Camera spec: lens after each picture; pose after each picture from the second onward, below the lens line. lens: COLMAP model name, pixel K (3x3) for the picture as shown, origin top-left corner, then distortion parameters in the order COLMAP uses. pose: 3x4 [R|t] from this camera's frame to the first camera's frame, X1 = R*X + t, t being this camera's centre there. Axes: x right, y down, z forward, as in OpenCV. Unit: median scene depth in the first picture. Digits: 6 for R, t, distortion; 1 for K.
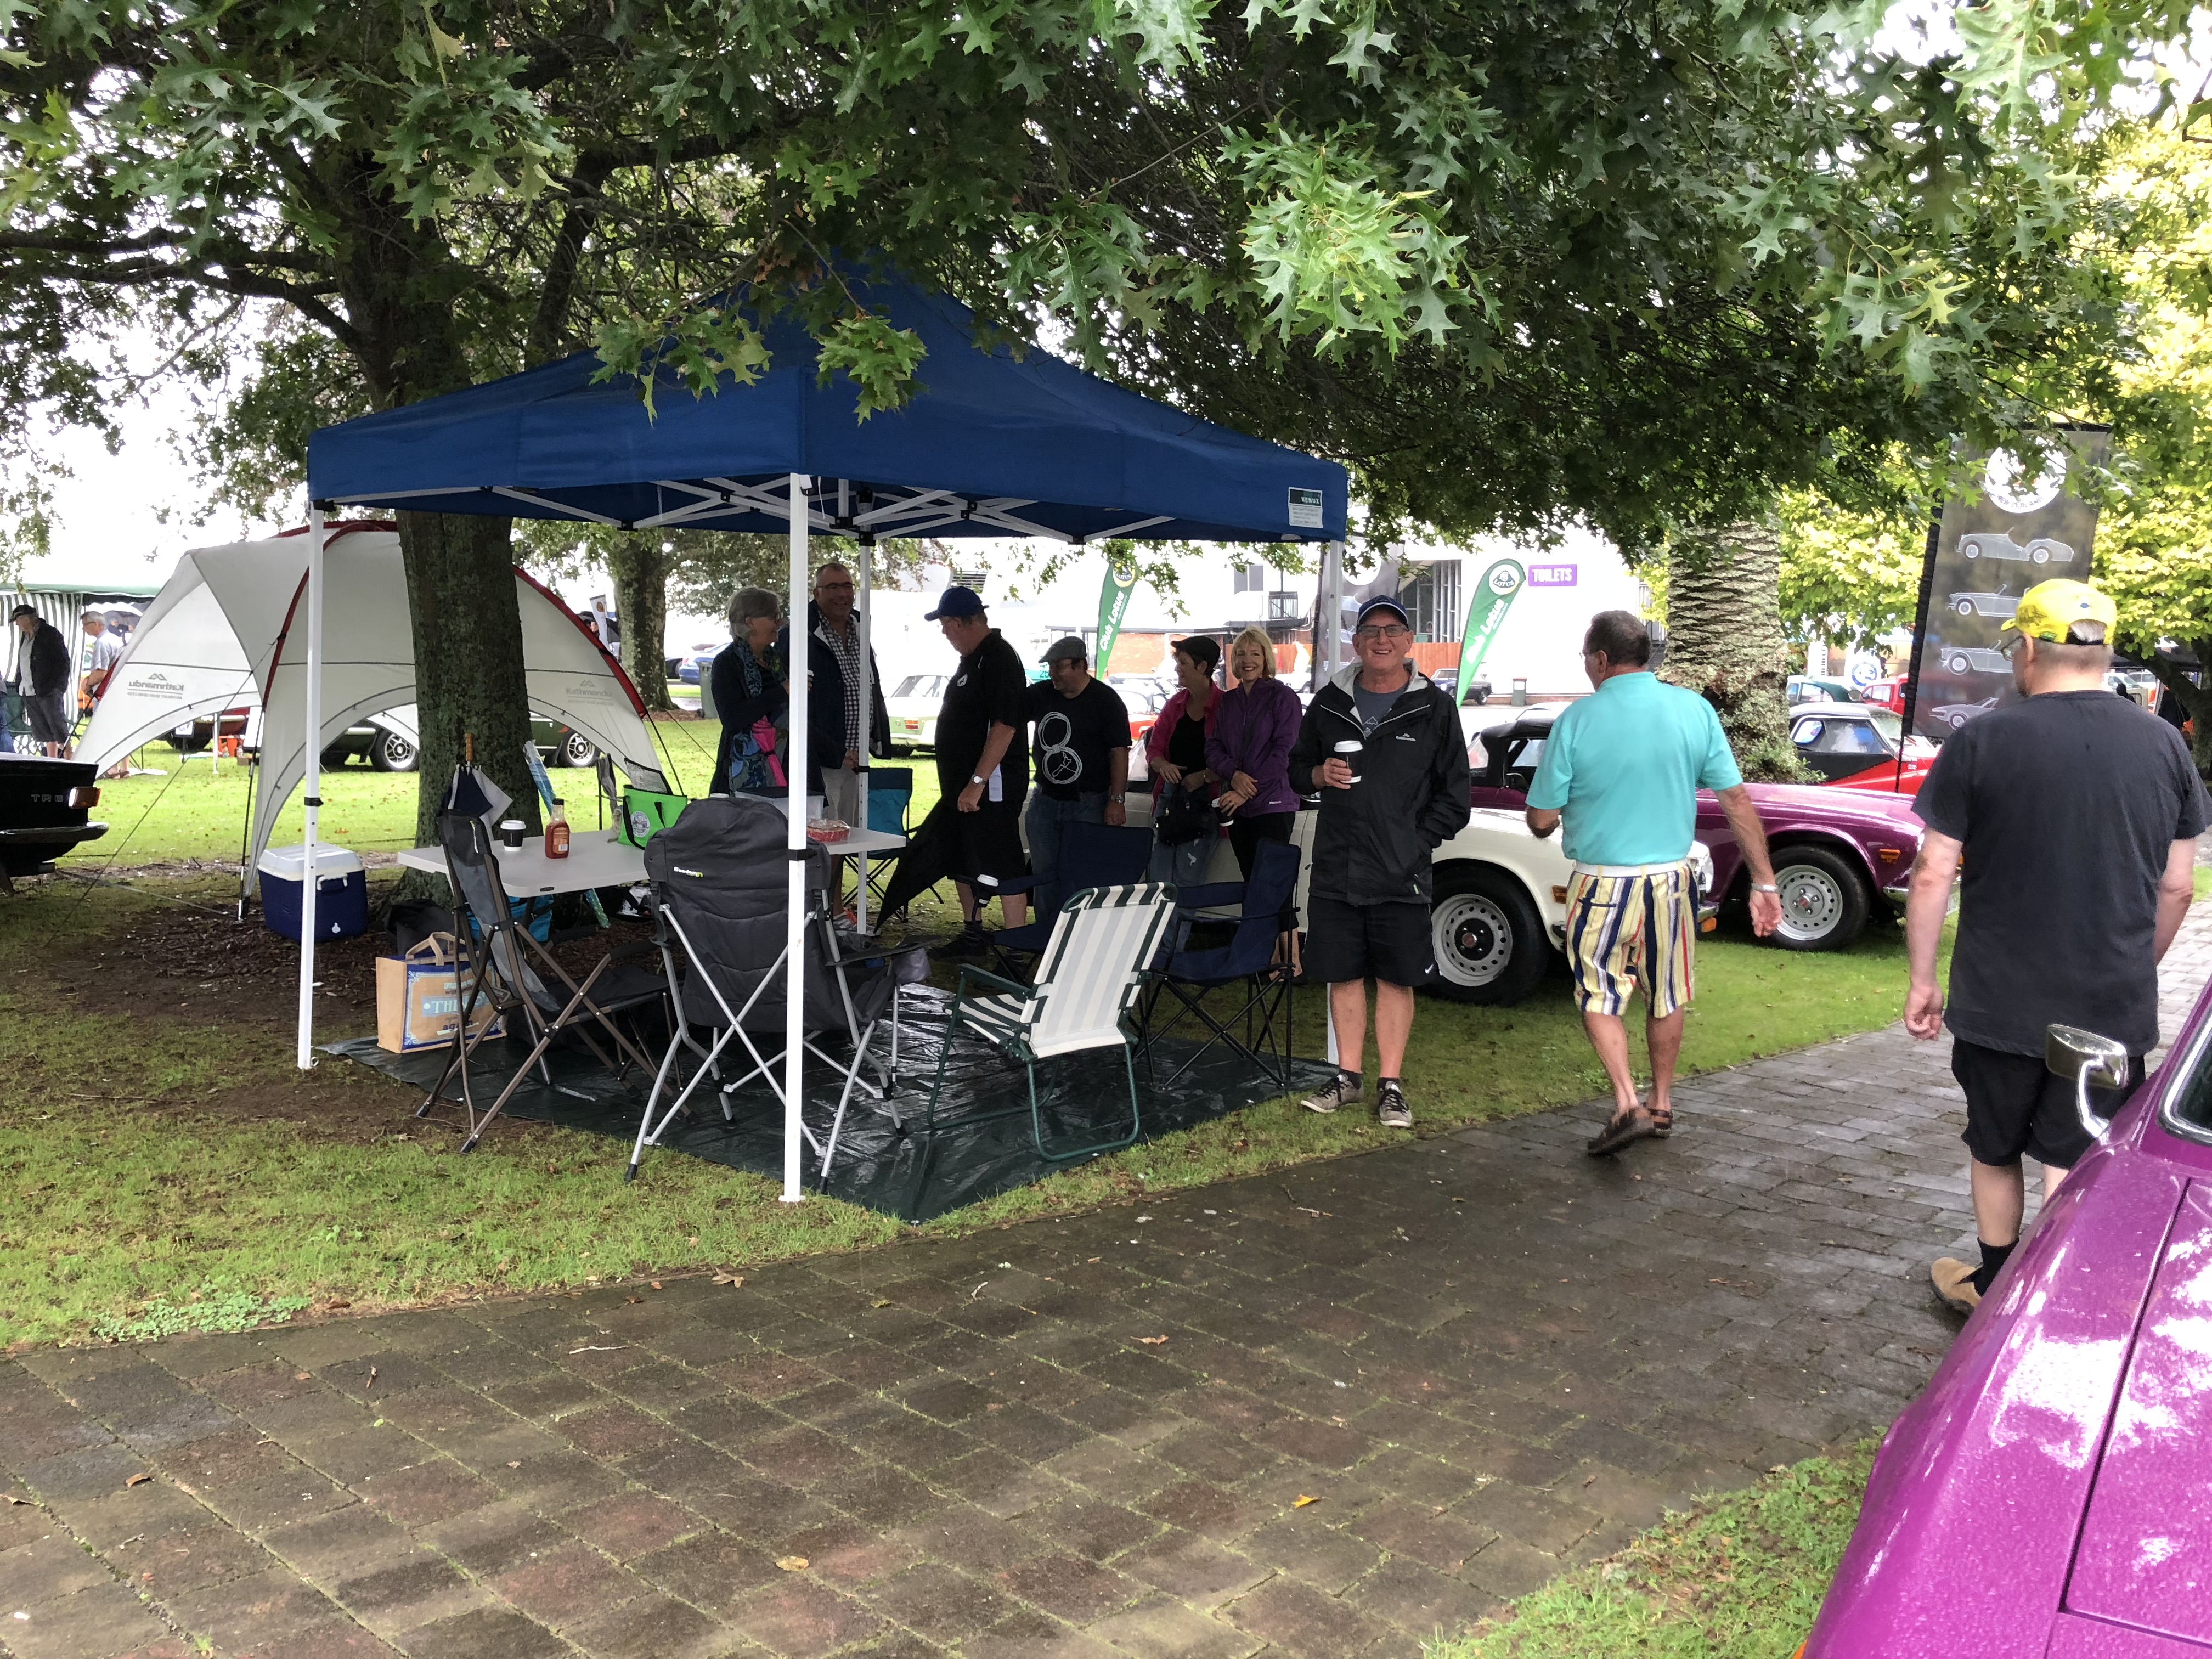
lens RADIAL K [[1845.0, 0, 1097.1], [0, 1845.0, 824.6], [0, 0, 1]] dist [0.014256, -0.023784]
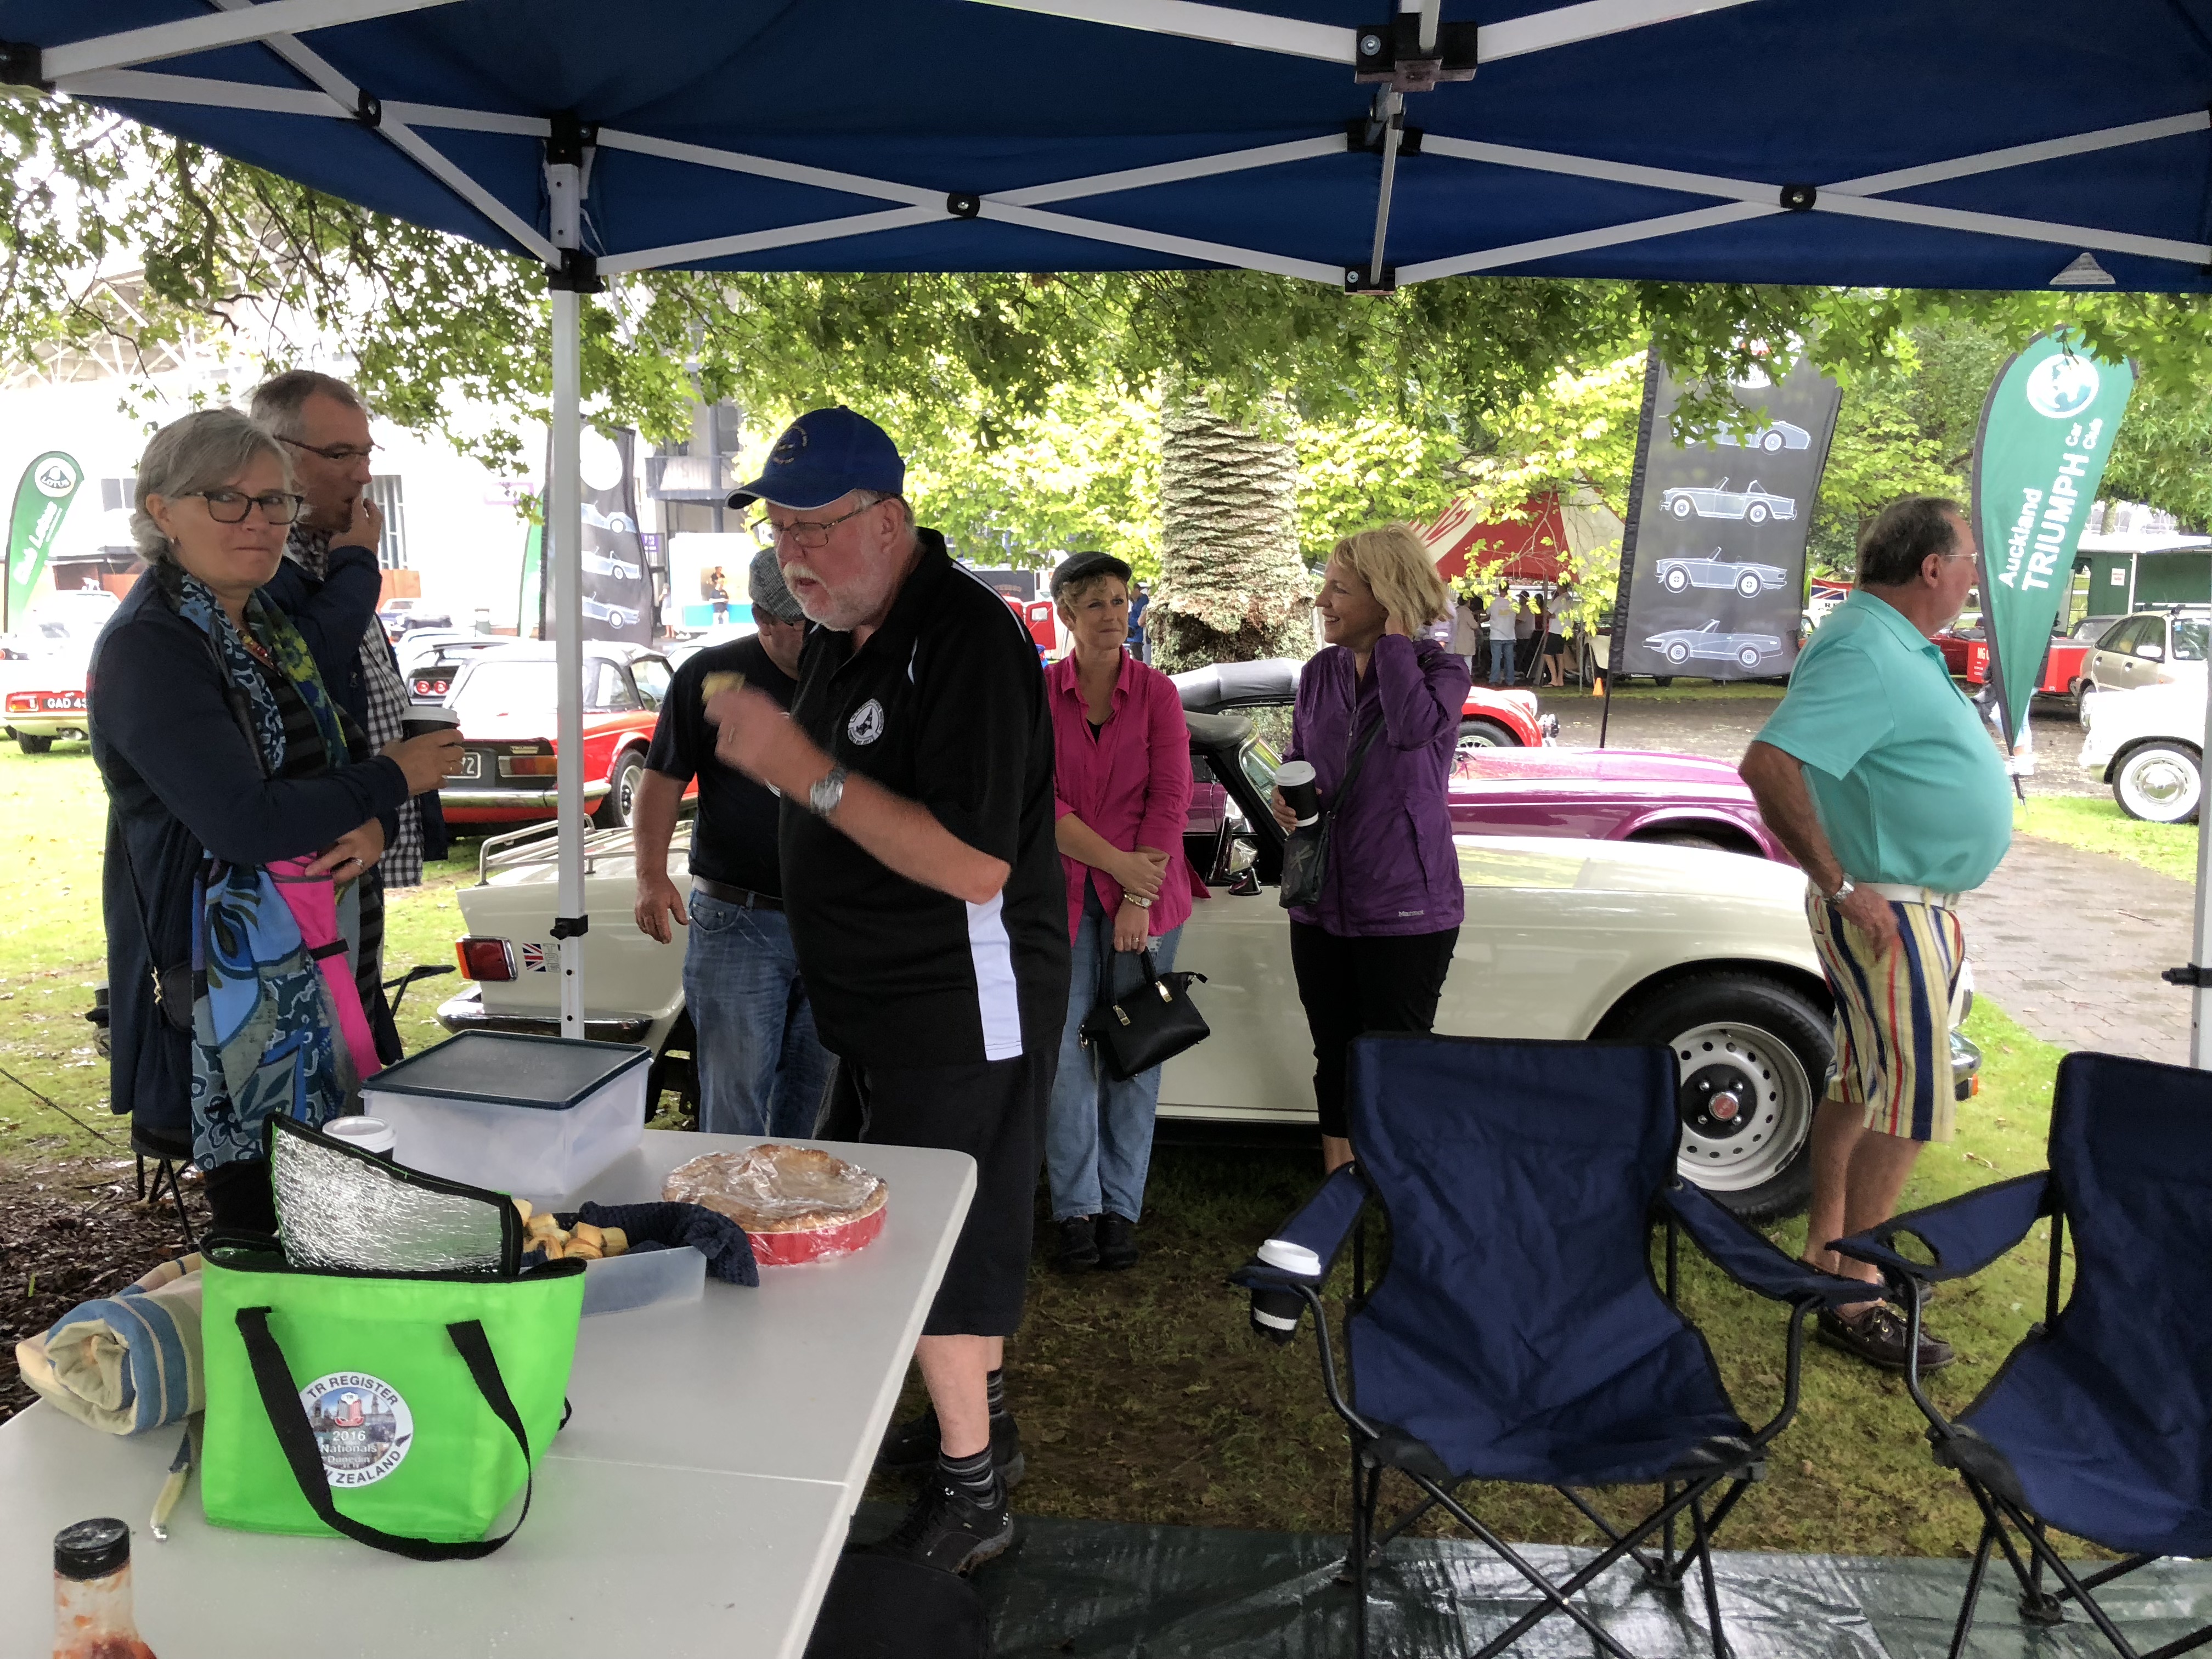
lens RADIAL K [[1845.0, 0, 1104.4], [0, 1845.0, 808.7], [0, 0, 1]] dist [0.014256, -0.023784]
pose [[0.825642, -0.088129, 0.557269, -0.288588], [0.070571, 0.996099, 0.052971, -0.078248], [-0.559763, -0.004408, 0.828641, 0.766467]]
